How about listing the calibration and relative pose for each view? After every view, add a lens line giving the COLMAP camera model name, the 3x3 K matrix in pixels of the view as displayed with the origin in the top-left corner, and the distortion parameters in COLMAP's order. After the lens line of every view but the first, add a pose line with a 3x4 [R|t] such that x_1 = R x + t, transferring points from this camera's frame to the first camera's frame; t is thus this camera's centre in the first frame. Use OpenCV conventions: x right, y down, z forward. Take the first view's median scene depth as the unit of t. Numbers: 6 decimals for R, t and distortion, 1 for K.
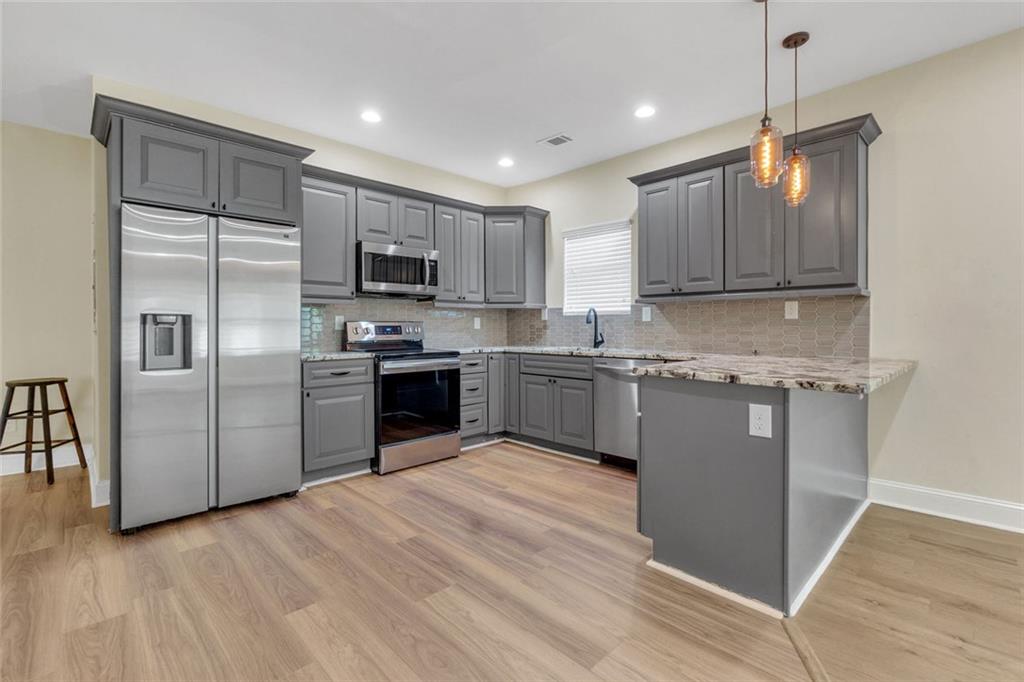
lens RADIAL K [[461.5, 0, 510.3], [0, 461.5, 331.1], [0, 0, 1]] dist [-0.003520, 0.000035]
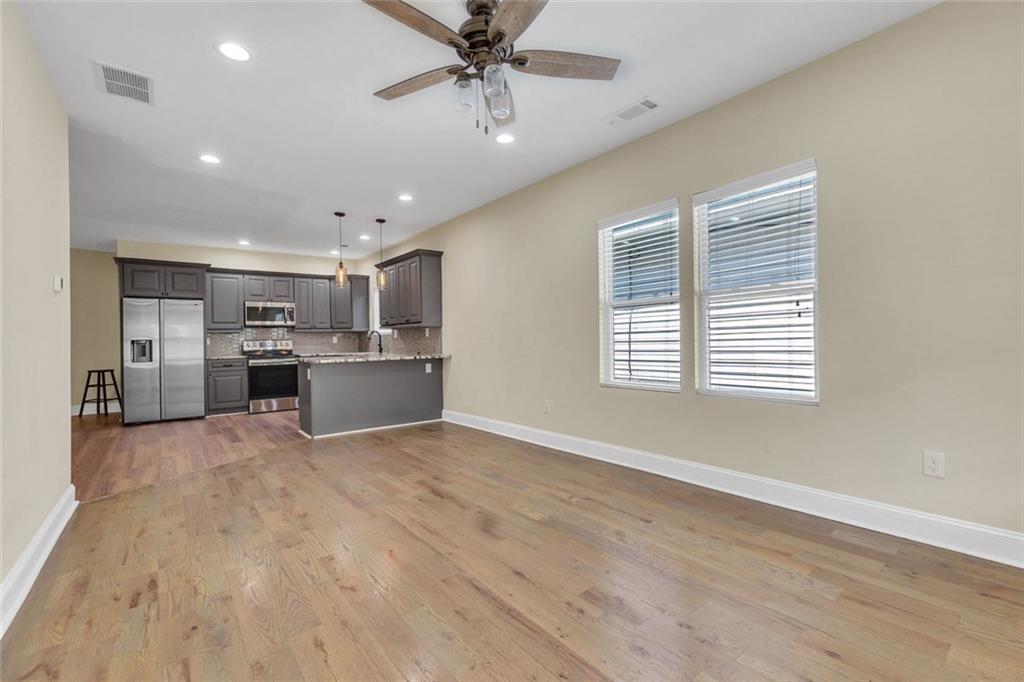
lens RADIAL K [[440.9, 0, 512.0], [0, 440.9, 341.0], [0, 0, 1]] dist [-0.006509, 0.000769]
pose [[0.995678, -0.014285, -0.091764, 1.105368], [0.014141, 0.999898, -0.002228, 0.002057], [0.091786, 0.000920, 0.995778, -0.892998]]
